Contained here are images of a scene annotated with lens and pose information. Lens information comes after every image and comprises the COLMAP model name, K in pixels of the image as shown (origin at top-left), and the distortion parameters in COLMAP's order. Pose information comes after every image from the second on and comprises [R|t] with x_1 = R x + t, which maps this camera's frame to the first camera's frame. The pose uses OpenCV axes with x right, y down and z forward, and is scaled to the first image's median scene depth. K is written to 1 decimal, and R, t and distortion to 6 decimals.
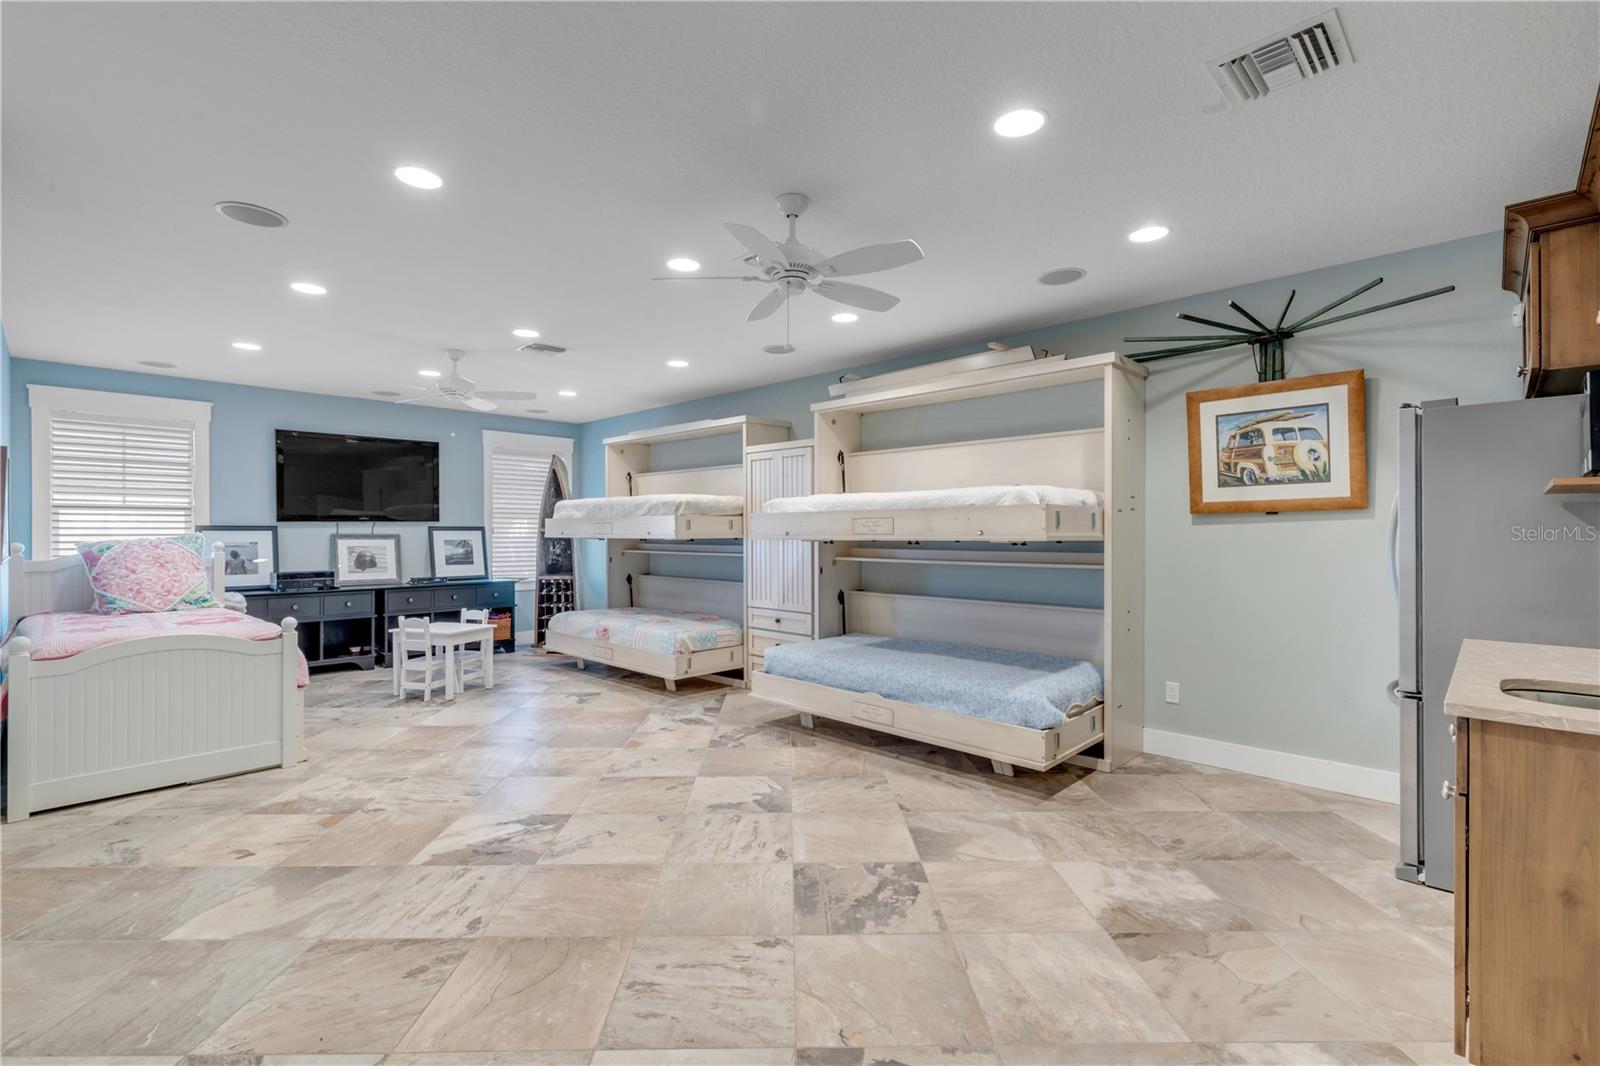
lens RADIAL K [[725.2, 0, 826.4], [0, 725.2, 552.4], [0, 0, 1]] dist [0.002307, 0.000439]
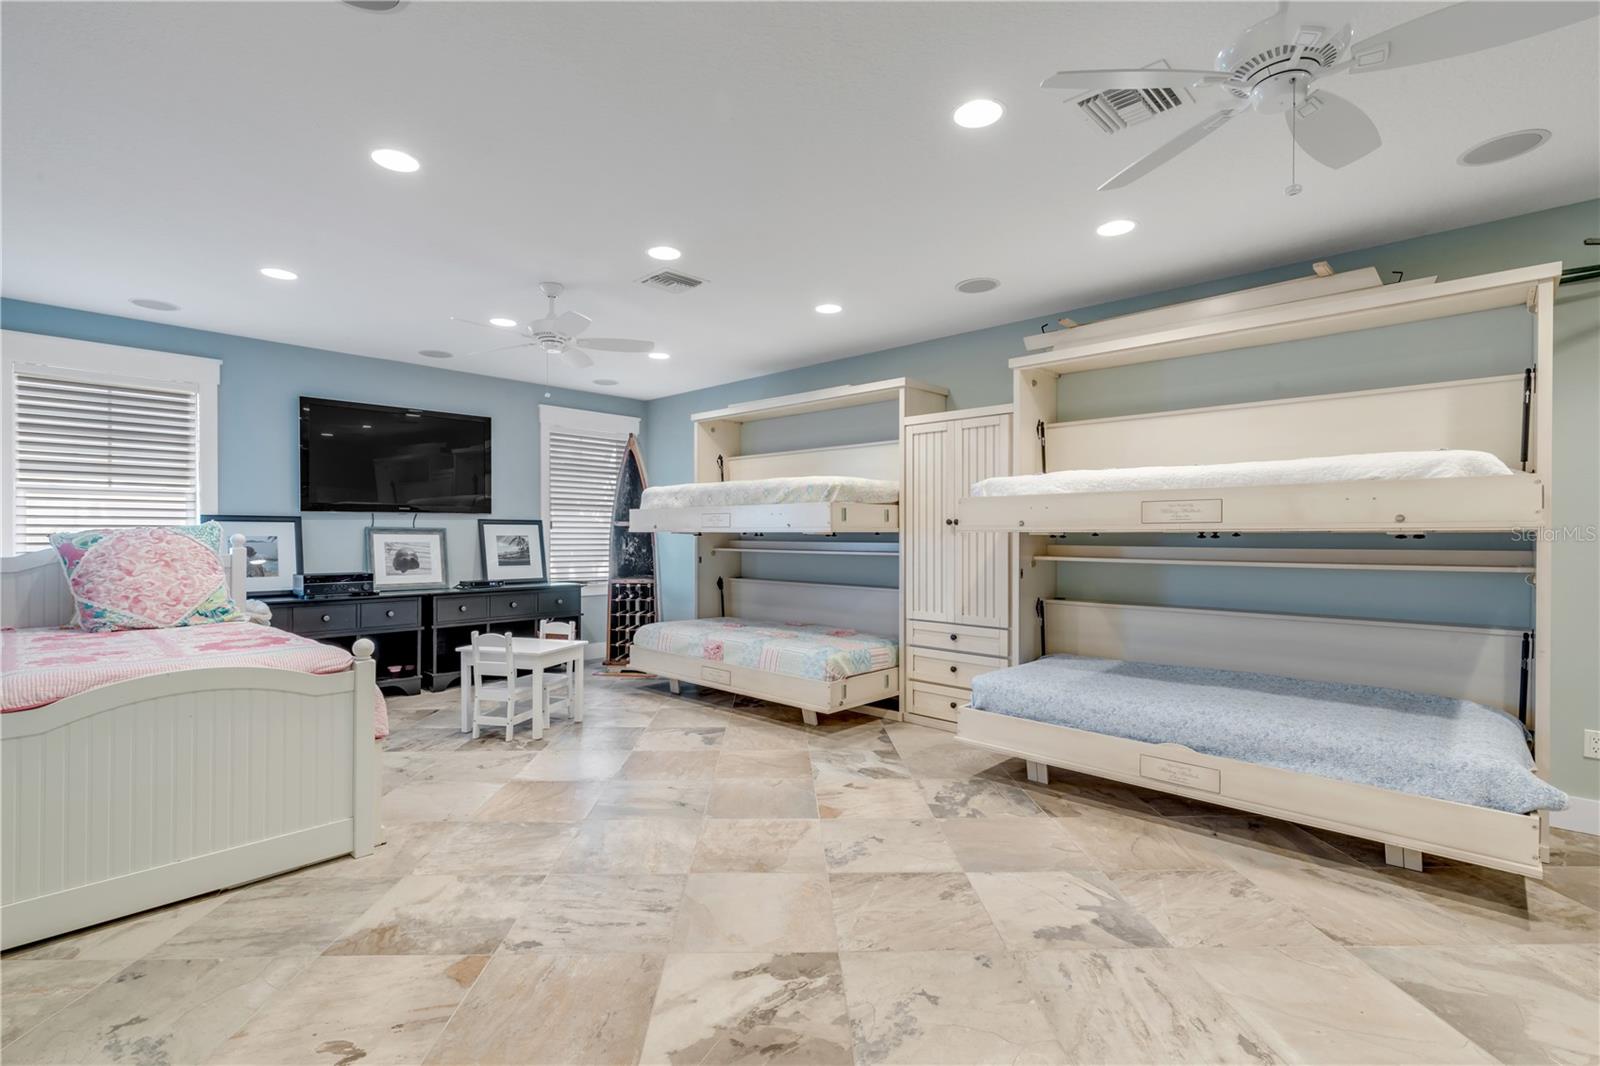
lens RADIAL K [[725.2, 0, 816.4], [0, 725.2, 559.1], [0, 0, 1]] dist [0.002307, 0.000439]
pose [[0.999886, 0.002965, 0.014826, -0.259661], [-0.003038, 0.999984, 0.004870, 0.006846], [-0.014812, -0.004914, 0.999878, 0.246364]]
